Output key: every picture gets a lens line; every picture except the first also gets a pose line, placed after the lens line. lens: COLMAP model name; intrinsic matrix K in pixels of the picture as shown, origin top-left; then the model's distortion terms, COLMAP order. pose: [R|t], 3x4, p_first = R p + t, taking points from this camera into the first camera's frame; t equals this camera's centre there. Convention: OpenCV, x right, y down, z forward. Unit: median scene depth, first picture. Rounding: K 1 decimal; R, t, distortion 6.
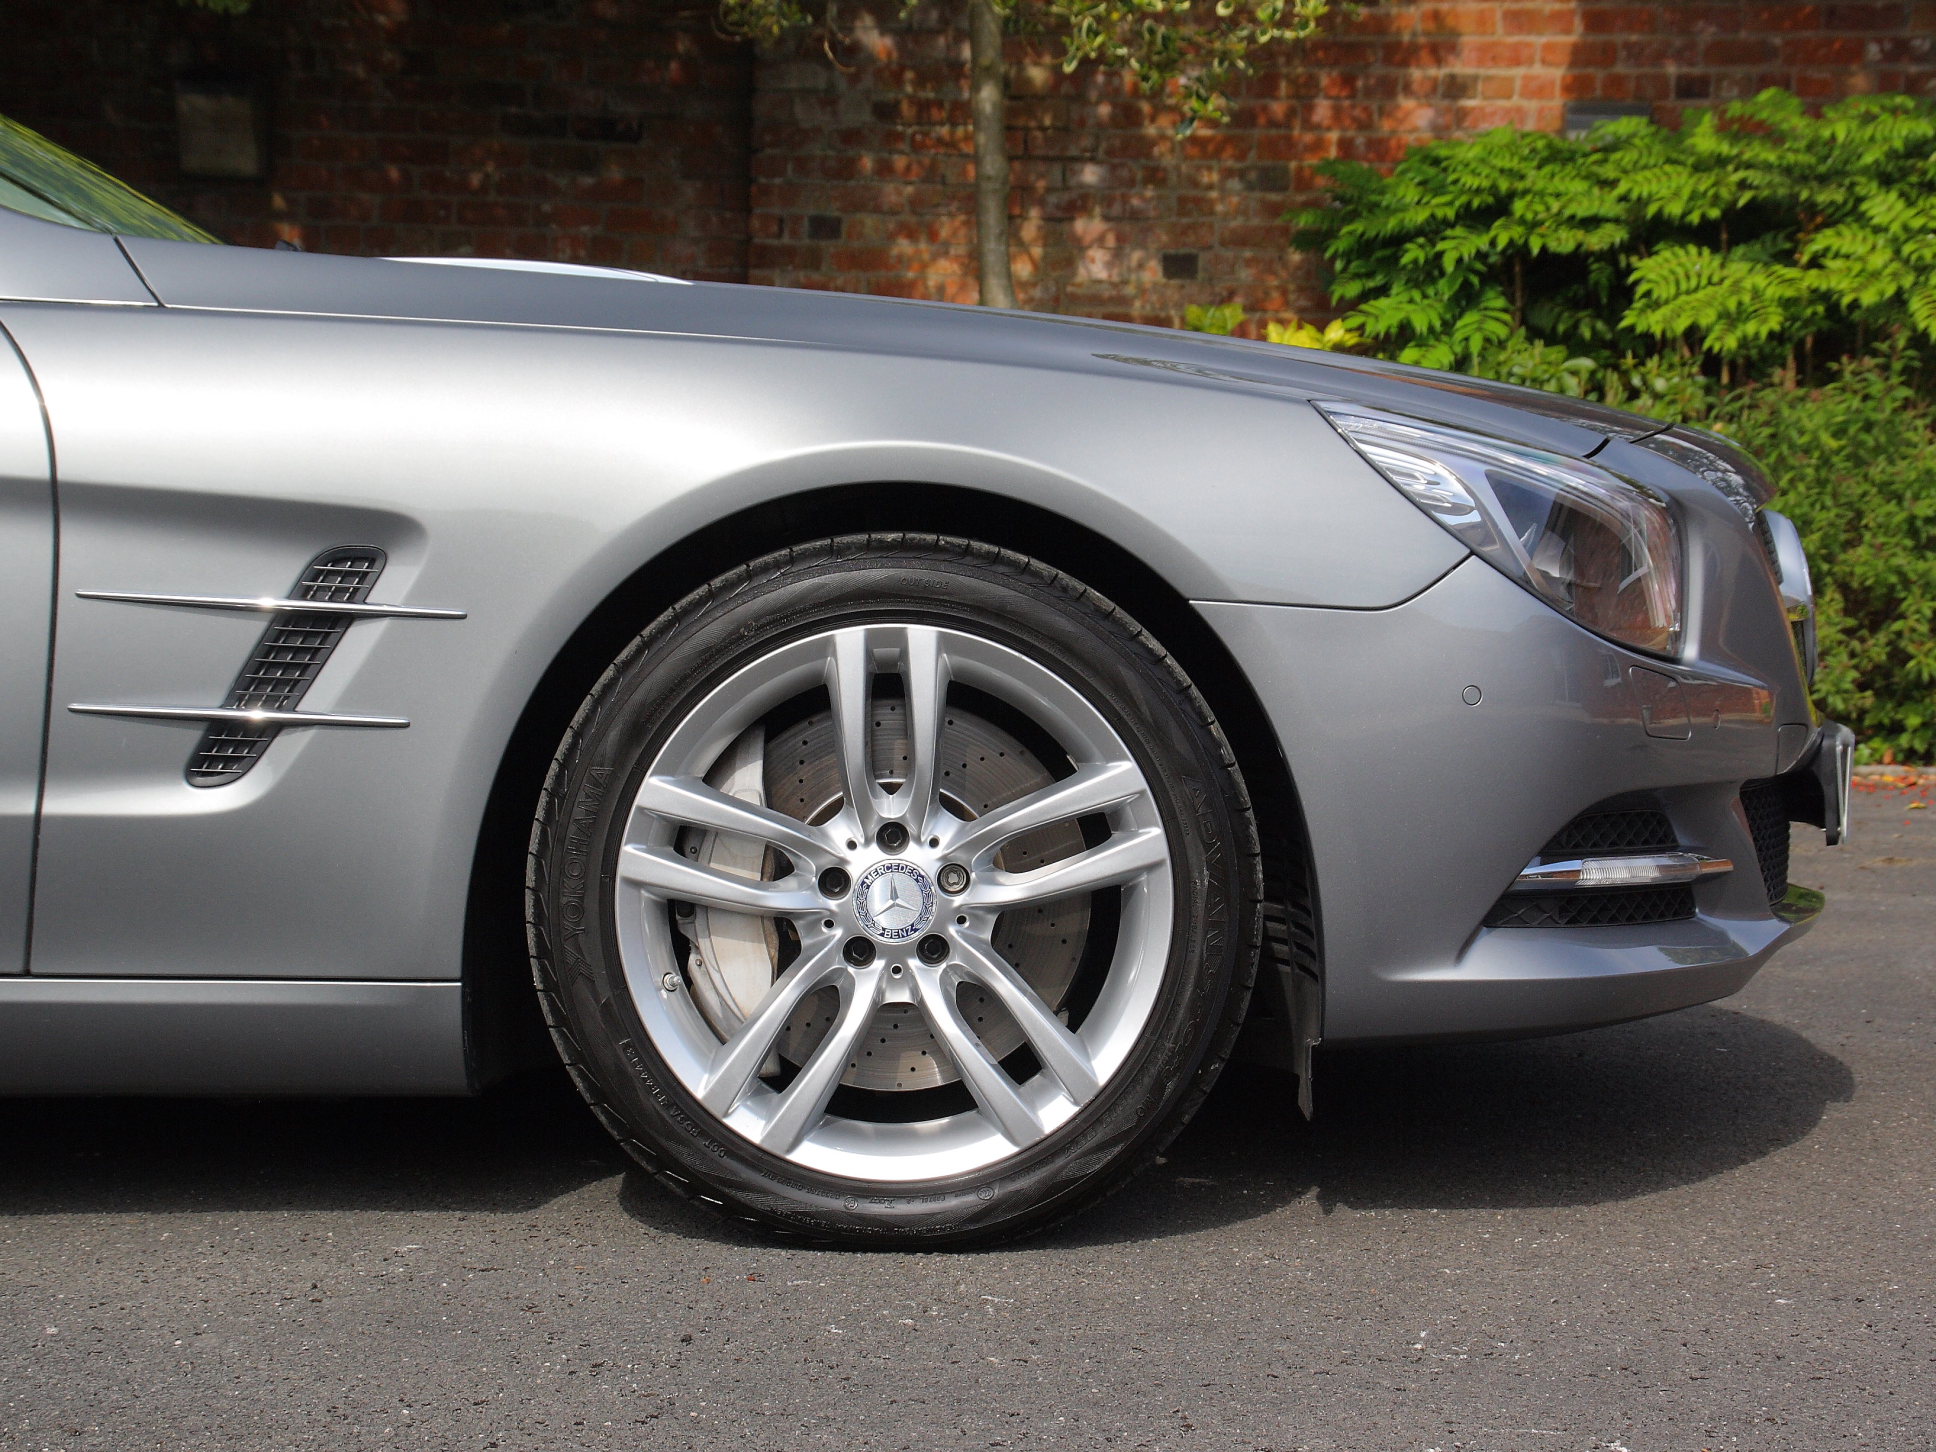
lens RADIAL K [[4574.6, 0, 837.4], [0, 4574.6, 740.4], [0, 0, 1]] dist [0.325392, 0.000000]
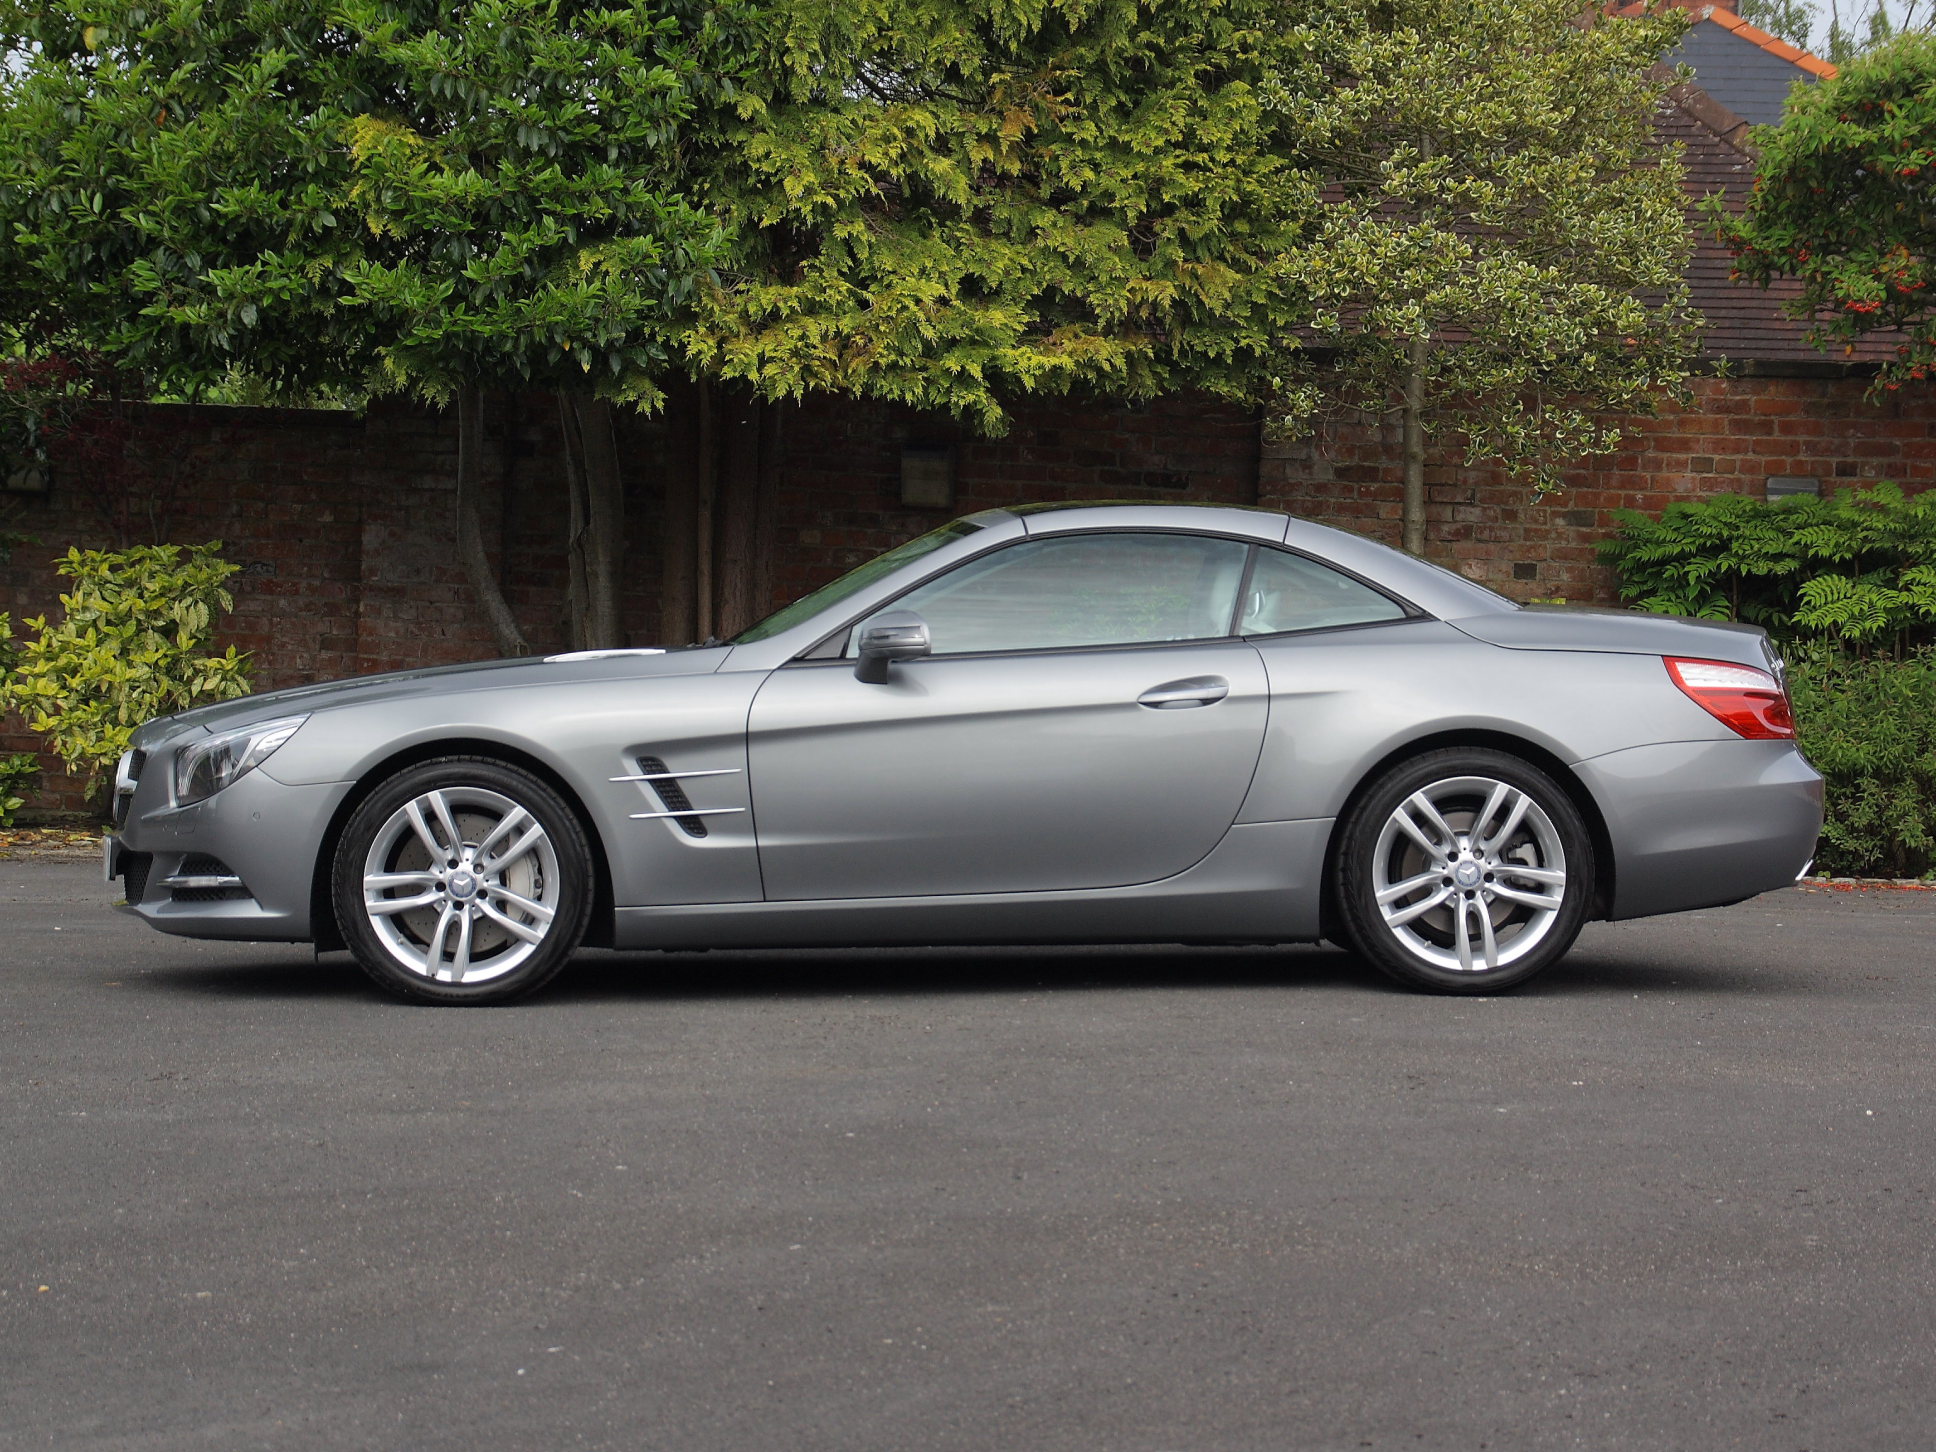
lens RADIAL K [[4574.6, 0, 983.7], [0, 4574.6, 730.1], [0, 0, 1]] dist [0.325392, 0.000000]
pose [[0.999445, 0.017152, -0.028574, -0.068083], [-0.018440, 0.998796, -0.045454, 0.028767], [0.027760, 0.045955, 0.998558, -0.607851]]
